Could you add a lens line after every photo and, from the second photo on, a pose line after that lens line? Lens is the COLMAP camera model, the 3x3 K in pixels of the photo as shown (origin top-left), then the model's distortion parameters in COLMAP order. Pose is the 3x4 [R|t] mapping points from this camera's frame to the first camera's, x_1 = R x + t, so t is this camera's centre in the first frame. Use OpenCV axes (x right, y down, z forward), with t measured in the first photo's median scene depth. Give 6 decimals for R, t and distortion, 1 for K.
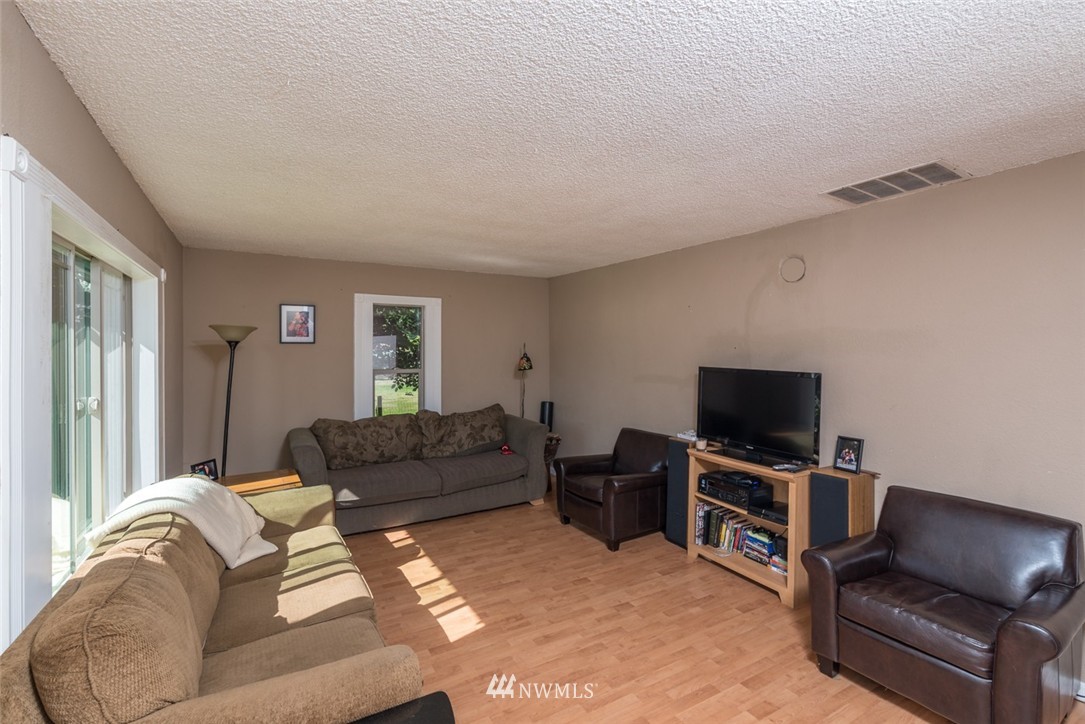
lens RADIAL K [[472.8, 0, 546.3], [0, 472.8, 353.6], [0, 0, 1]] dist [0.002709, 0.000340]
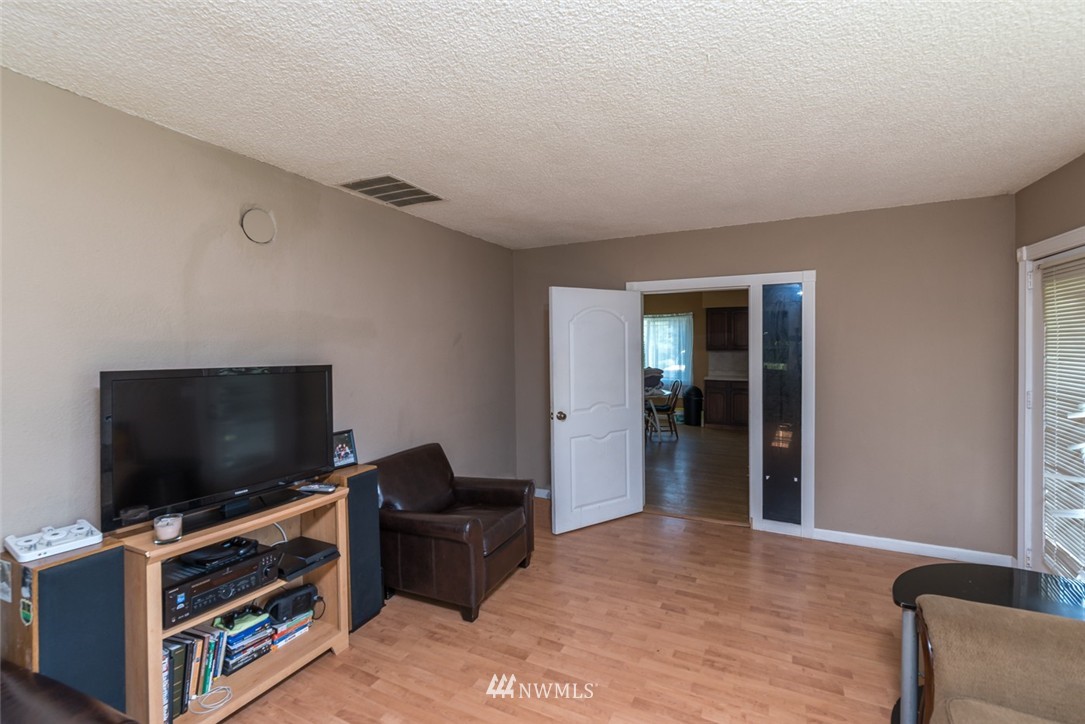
lens RADIAL K [[472.8, 0, 545.4], [0, 472.8, 354.8], [0, 0, 1]] dist [0.002709, 0.000340]
pose [[-0.546138, -0.012678, 0.837599, -0.366183], [0.012780, 0.999643, 0.023463, 0.007793], [-0.837598, 0.023518, -0.545781, 1.162942]]
